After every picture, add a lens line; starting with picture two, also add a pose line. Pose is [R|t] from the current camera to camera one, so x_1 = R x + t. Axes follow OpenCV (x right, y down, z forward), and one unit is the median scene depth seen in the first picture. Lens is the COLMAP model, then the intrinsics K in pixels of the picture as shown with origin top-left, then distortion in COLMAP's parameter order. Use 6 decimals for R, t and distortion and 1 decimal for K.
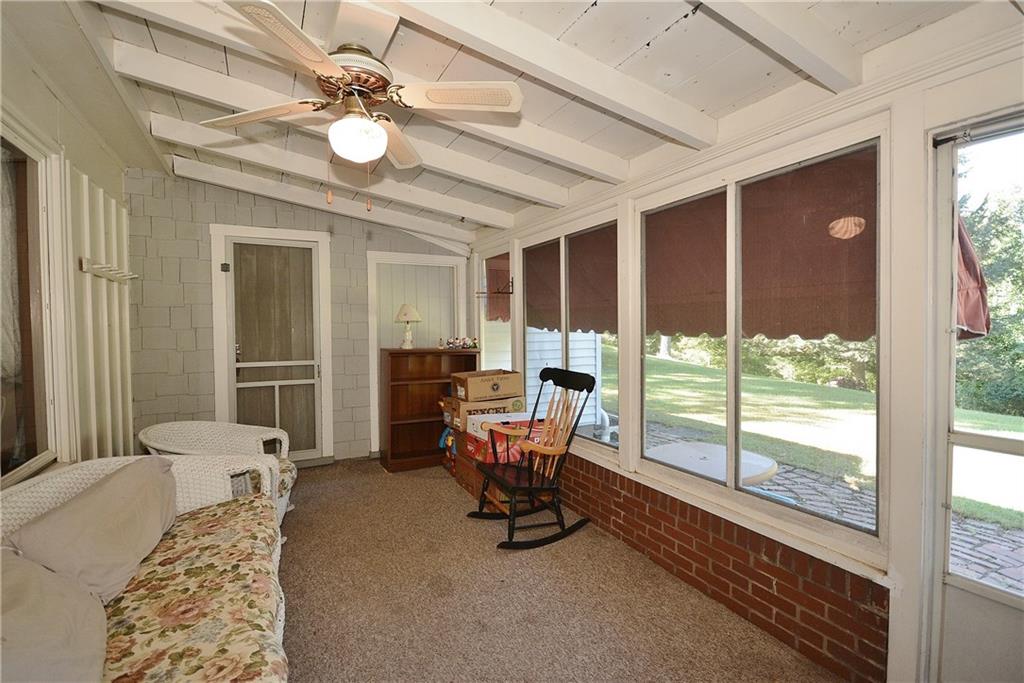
lens RADIAL K [[463.7, 0, 514.4], [0, 463.7, 339.6], [0, 0, 1]] dist [-0.013395, -0.001479]
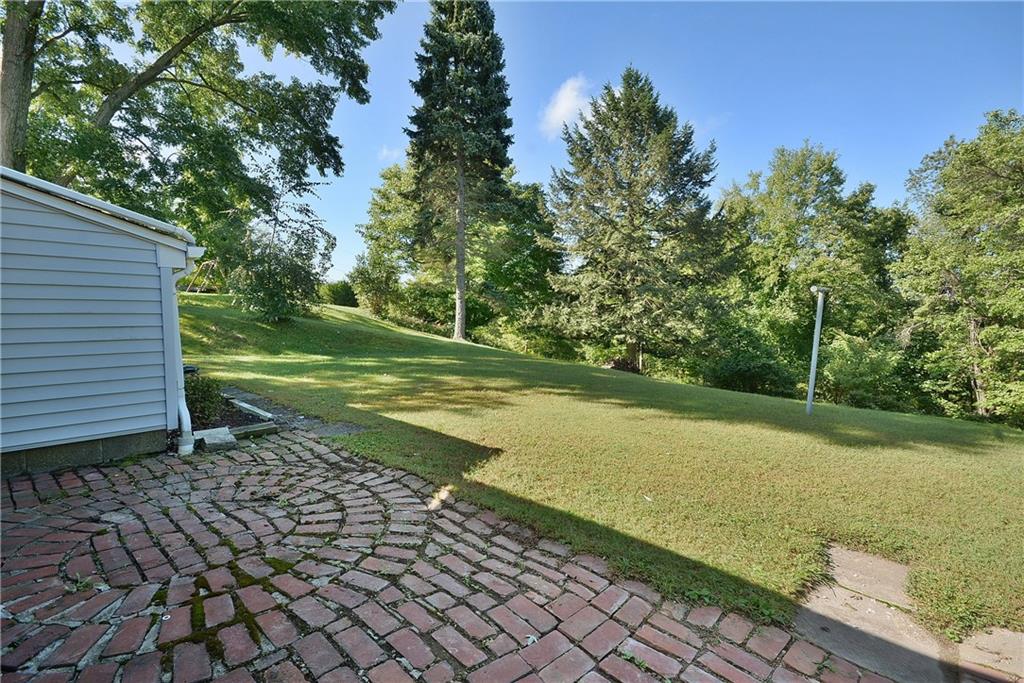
lens RADIAL K [[463.7, 0, 508.2], [0, 463.7, 340.4], [0, 0, 1]] dist [-0.013395, -0.001479]
pose [[0.941632, -0.009455, 0.336510, 0.538521], [-0.001127, 0.999511, 0.031236, 0.038708], [-0.336641, -0.029792, 0.941162, 0.255153]]
